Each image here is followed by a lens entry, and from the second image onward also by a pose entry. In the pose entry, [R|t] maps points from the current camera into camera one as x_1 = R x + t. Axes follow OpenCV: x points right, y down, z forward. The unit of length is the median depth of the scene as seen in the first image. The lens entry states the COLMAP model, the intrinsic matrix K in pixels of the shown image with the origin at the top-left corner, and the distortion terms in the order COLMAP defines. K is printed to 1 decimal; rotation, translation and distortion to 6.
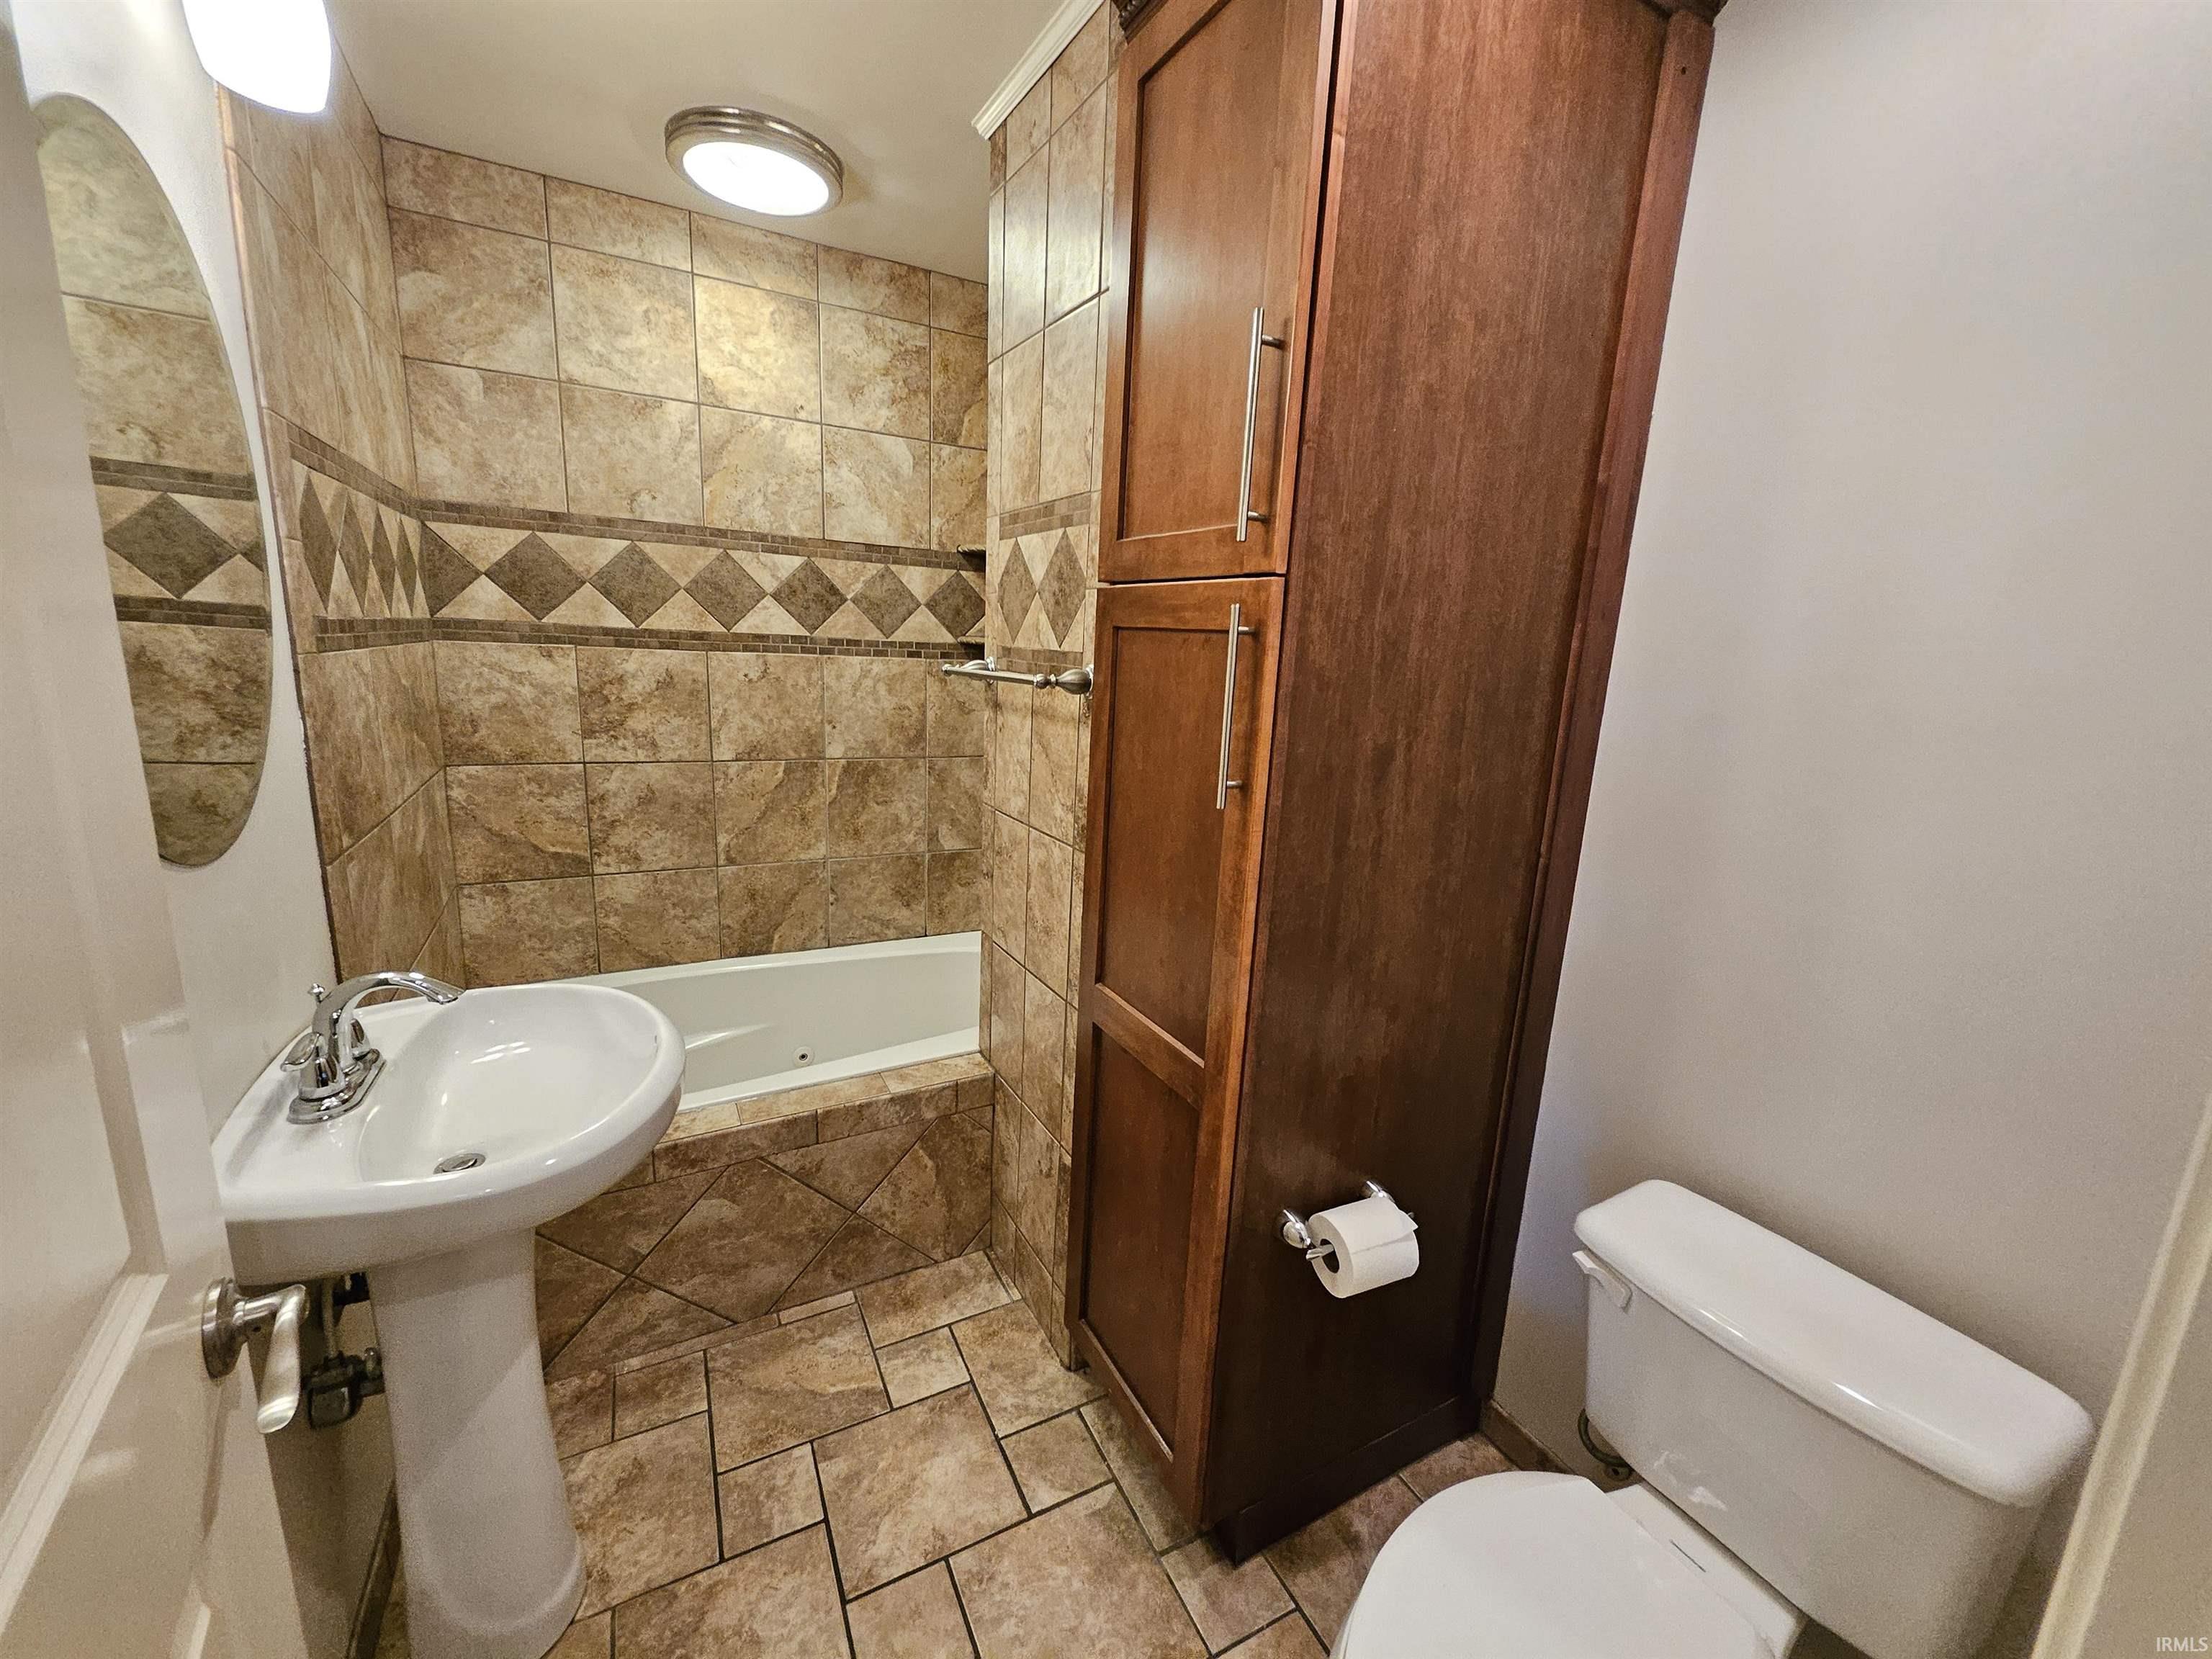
lens RADIAL K [[867.8, 0, 1113.0], [0, 867.8, 825.6], [0, 0, 1]] dist [0.007053, -0.002534]
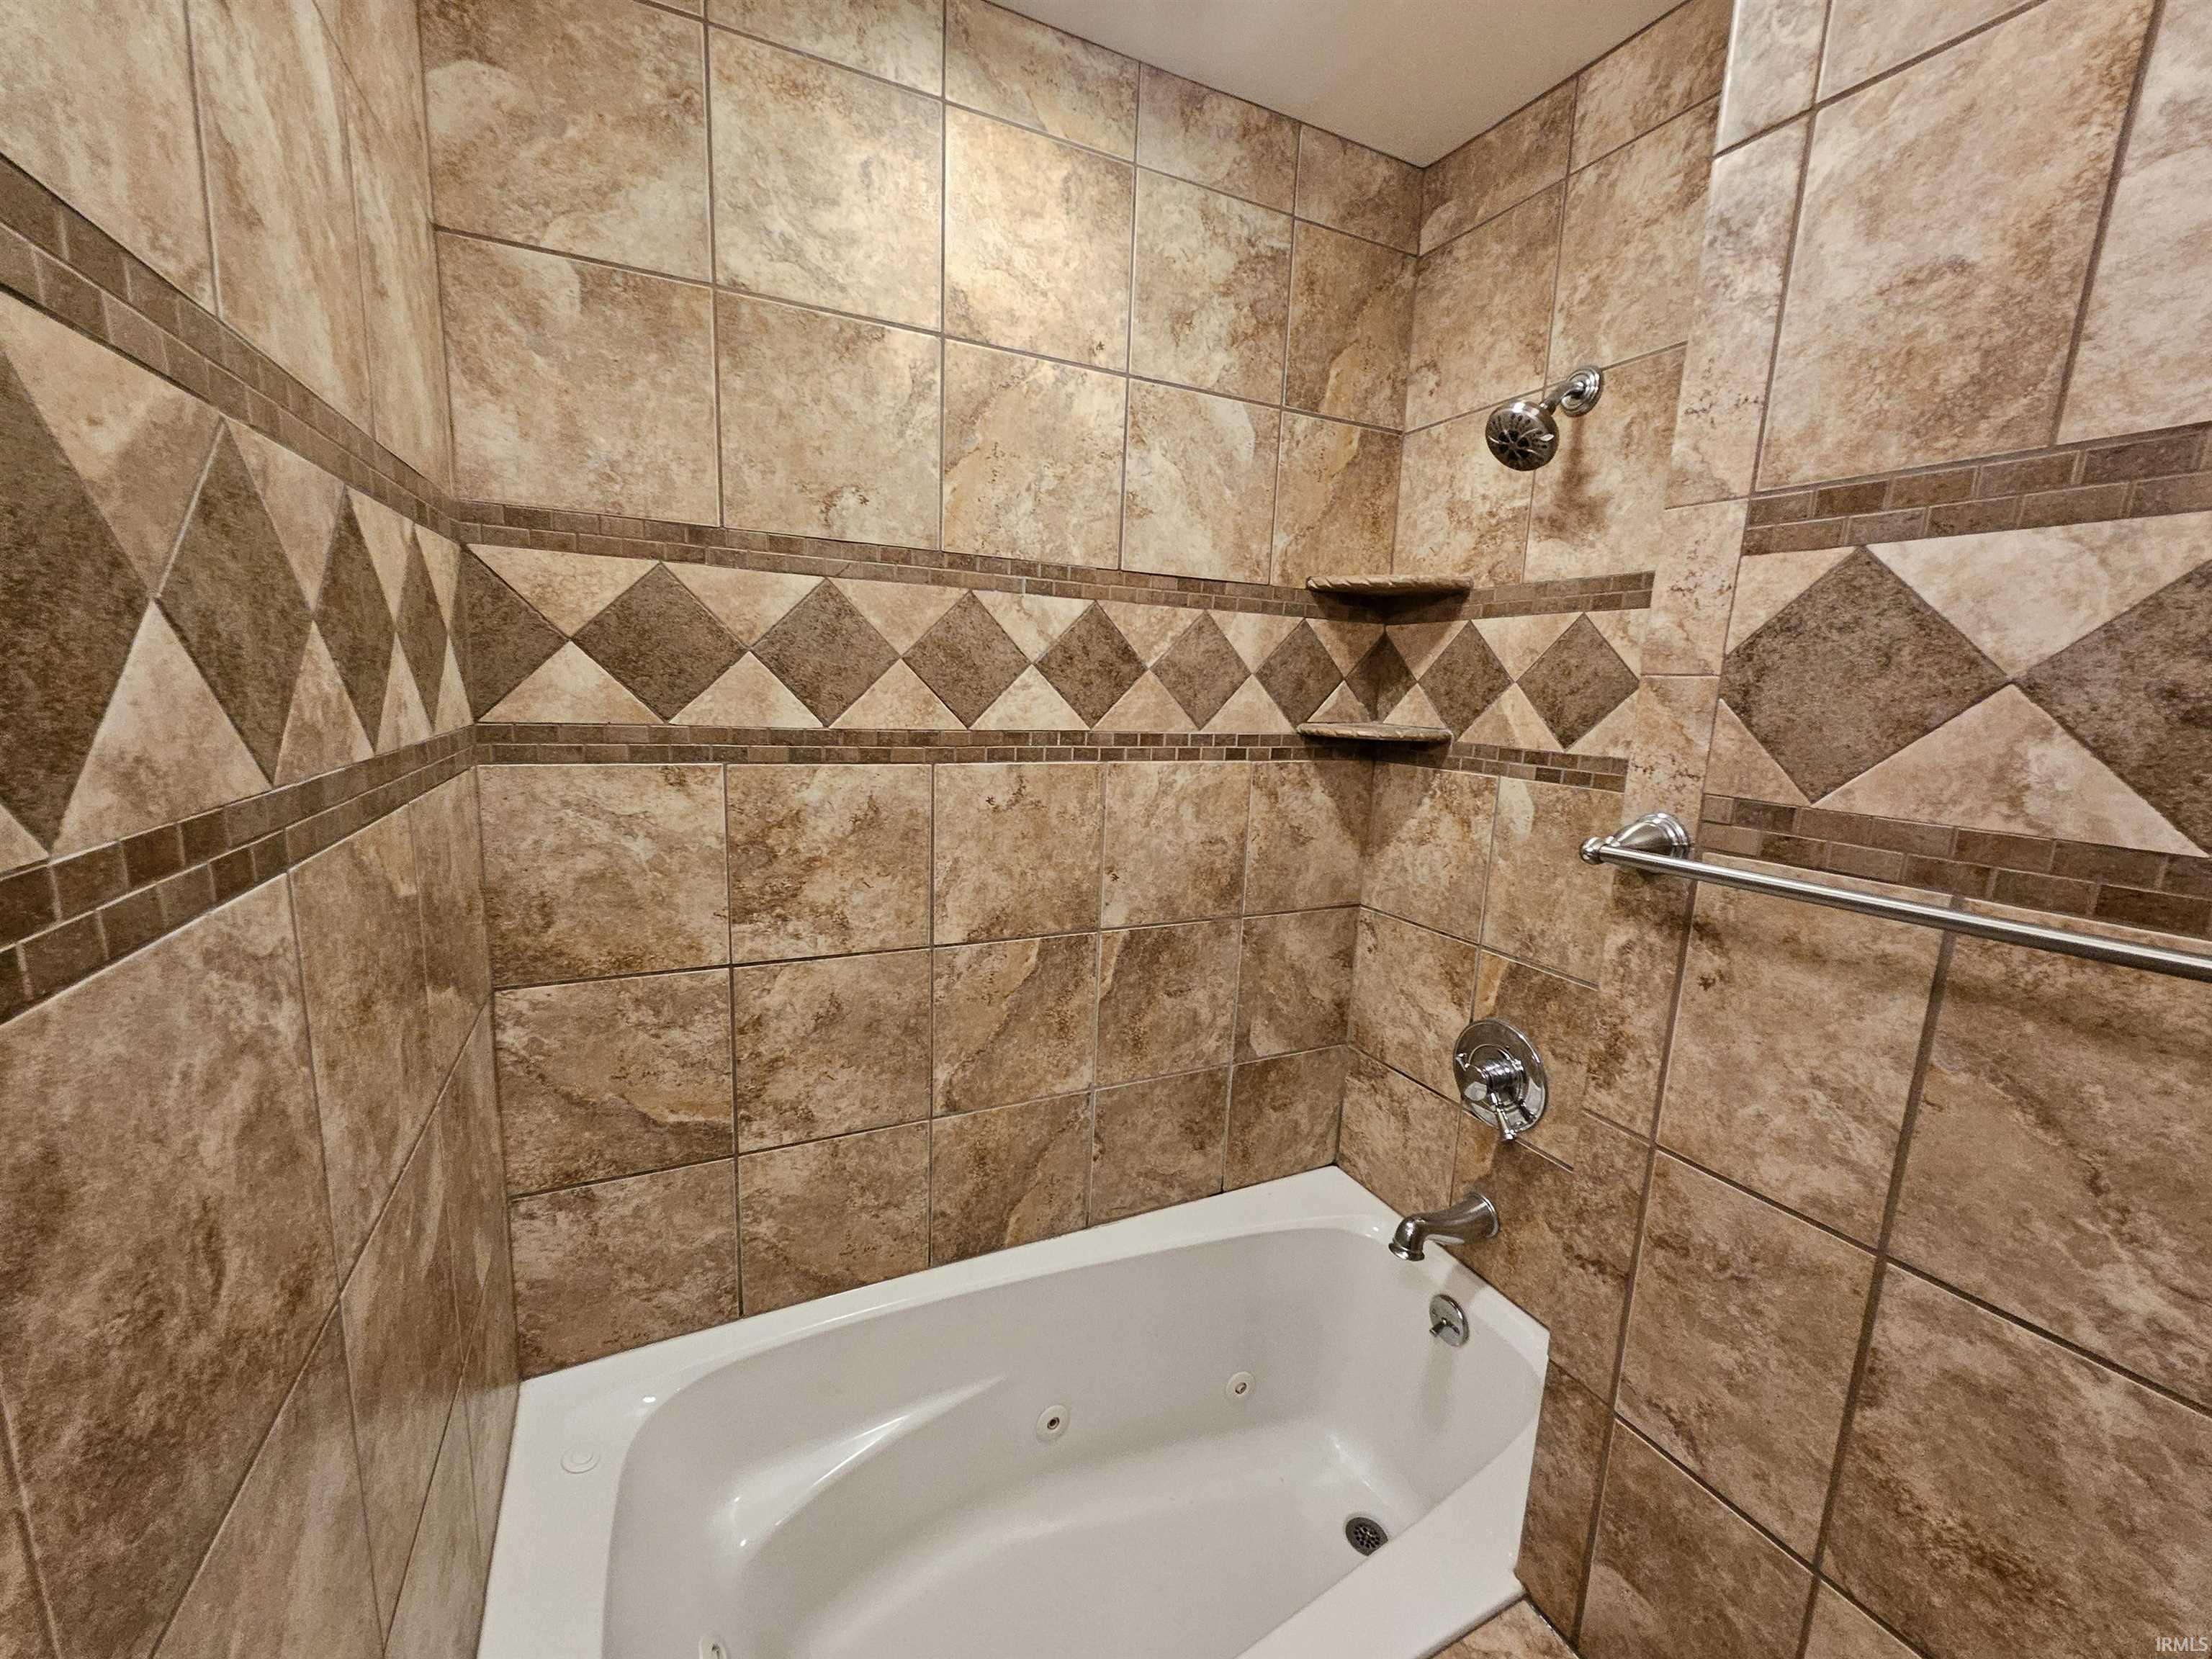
lens RADIAL K [[867.8, 0, 1101.0], [0, 867.8, 829.8], [0, 0, 1]] dist [0.007053, -0.002534]
pose [[0.998755, -0.000486, -0.049876, -0.336931], [-0.001339, 0.999331, -0.036551, -0.139474], [0.049860, 0.036572, 0.998086, 0.441808]]
